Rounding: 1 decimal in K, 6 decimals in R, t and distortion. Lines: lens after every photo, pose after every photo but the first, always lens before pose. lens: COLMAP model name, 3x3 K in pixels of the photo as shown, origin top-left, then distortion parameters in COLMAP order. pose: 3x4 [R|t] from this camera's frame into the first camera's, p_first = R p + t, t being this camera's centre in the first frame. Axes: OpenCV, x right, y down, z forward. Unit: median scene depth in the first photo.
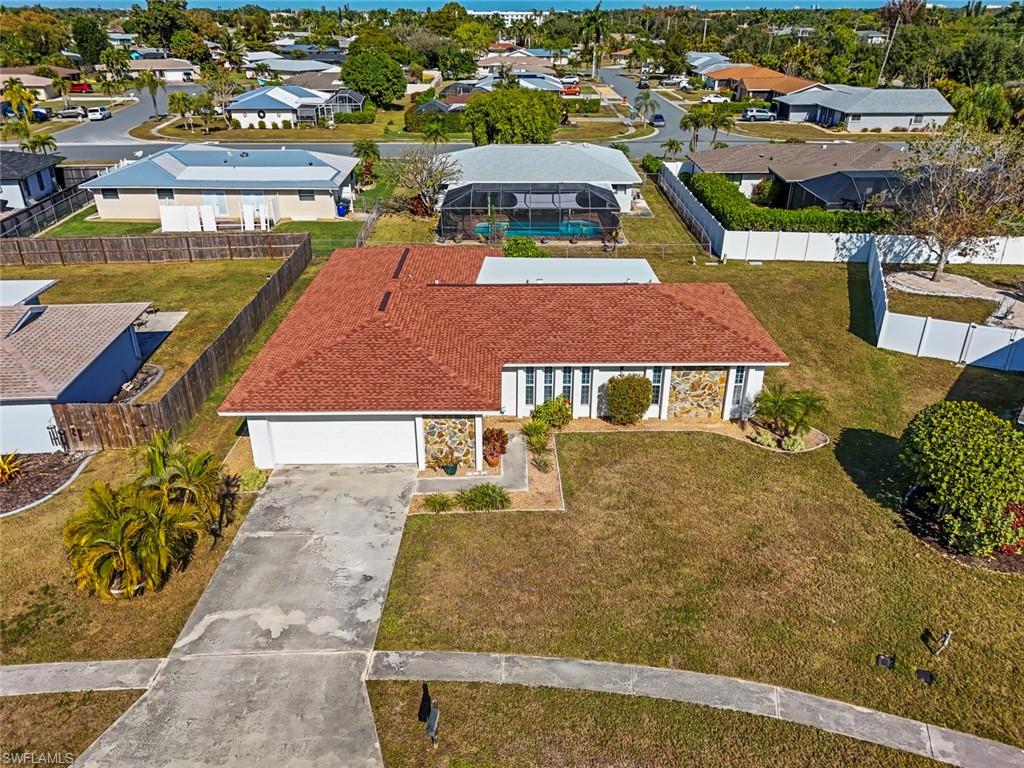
lens RADIAL K [[750.0, 0, 514.7], [0, 750.0, 385.0], [0, 0, 1]] dist [0.077809, -0.072557]
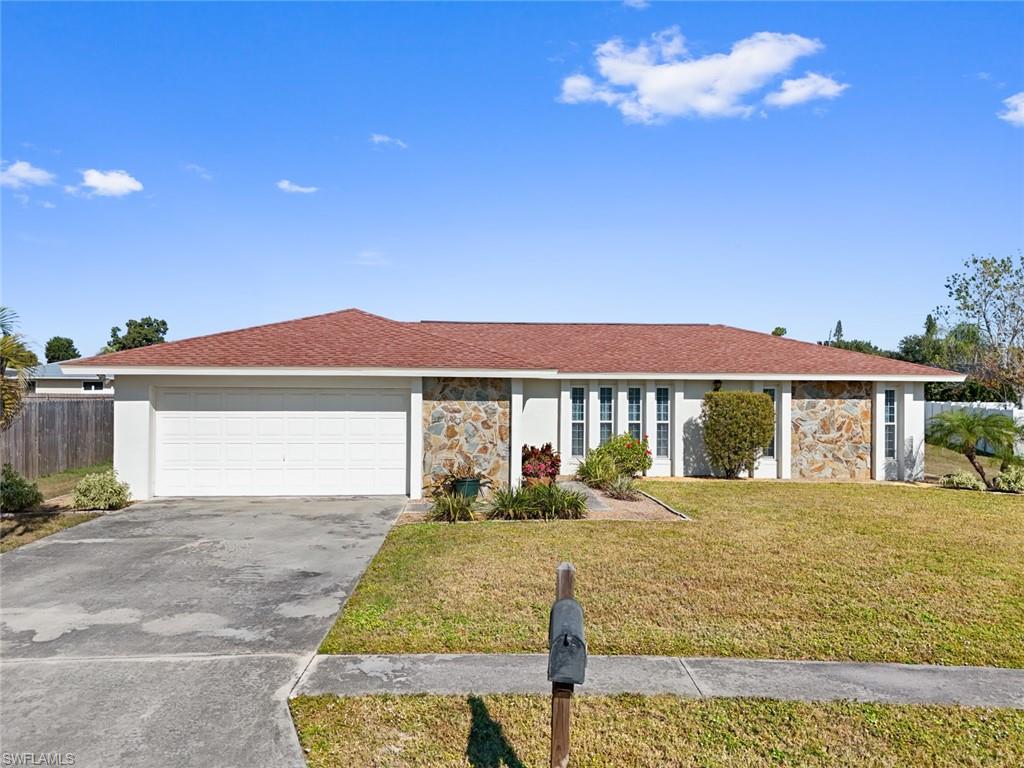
lens RADIAL K [[743.2, 0, 509.6], [0, 743.2, 399.9], [0, 0, 1]] dist [0.073811, -0.059504]
pose [[0.998404, 0.001510, 0.056448, -0.086043], [0.022975, 0.902296, -0.430505, 0.293847], [-0.051583, 0.431115, 0.900821, 0.463636]]
